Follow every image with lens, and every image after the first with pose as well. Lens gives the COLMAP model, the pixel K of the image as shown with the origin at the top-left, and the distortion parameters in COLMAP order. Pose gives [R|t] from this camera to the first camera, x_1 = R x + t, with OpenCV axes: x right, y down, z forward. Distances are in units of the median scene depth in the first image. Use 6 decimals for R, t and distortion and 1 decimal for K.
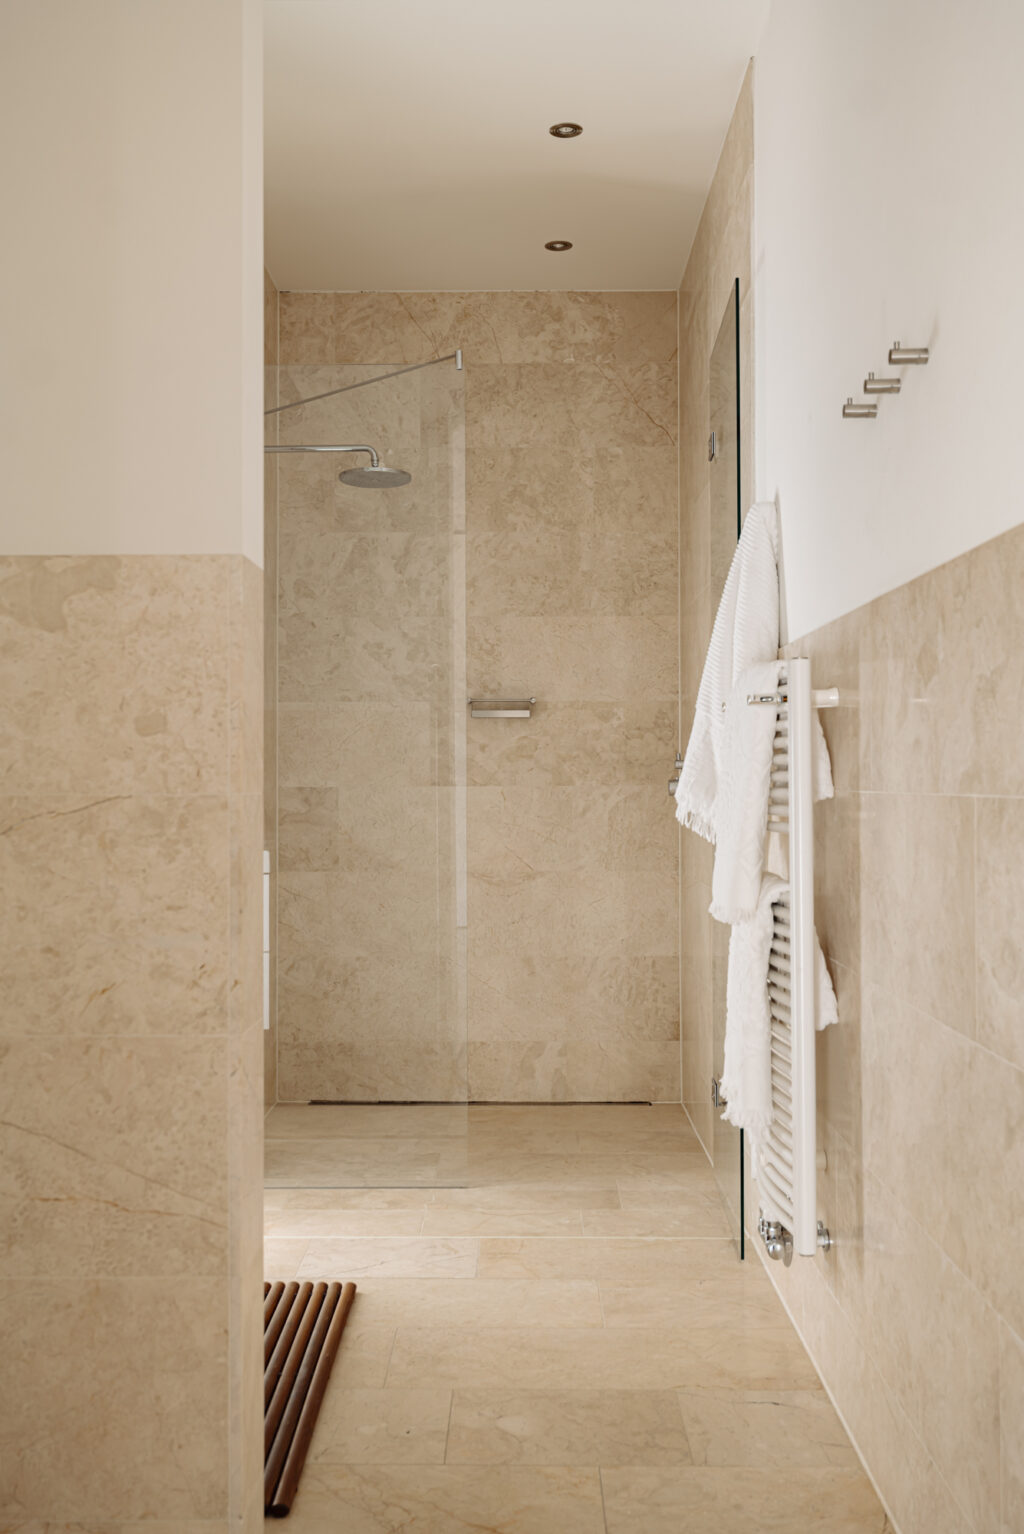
lens RADIAL K [[1489.8, 0, 512.0], [0, 1489.8, 767.0], [0, 0, 1]] dist [-0.001524, 0.000057]
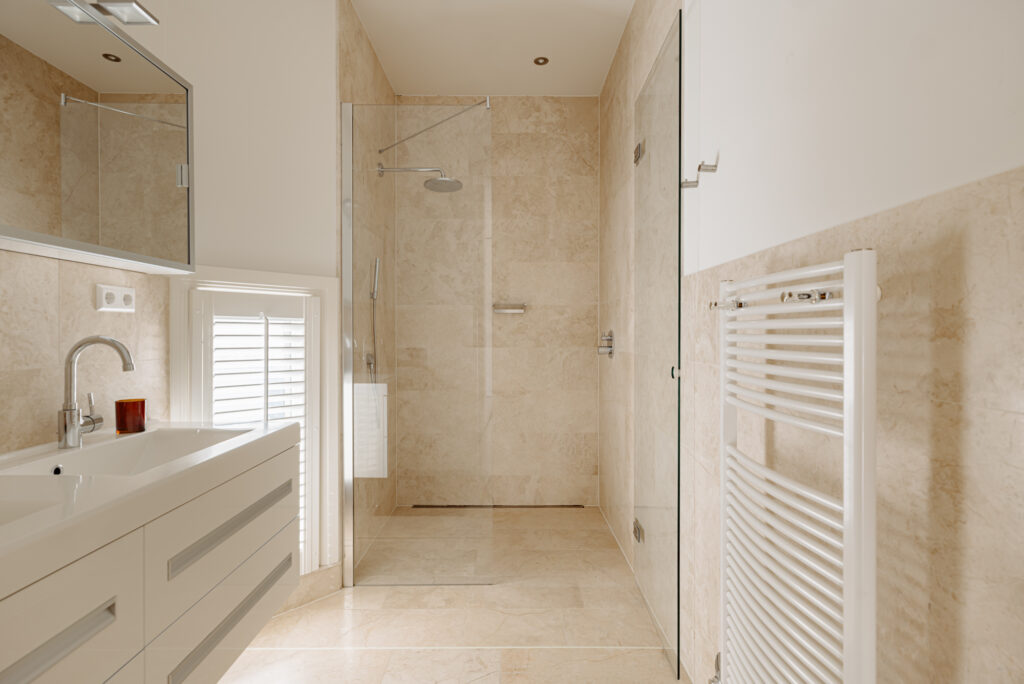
lens RADIAL K [[504.6, 0, 512.0], [0, 504.6, 342.0], [0, 0, 1]] dist [0.020988, -0.000062]
pose [[0.999917, 0.001839, 0.012738, -0.011855], [-0.002177, 0.999644, 0.026582, -0.012425], [-0.012684, -0.026608, 0.999565, 0.325663]]
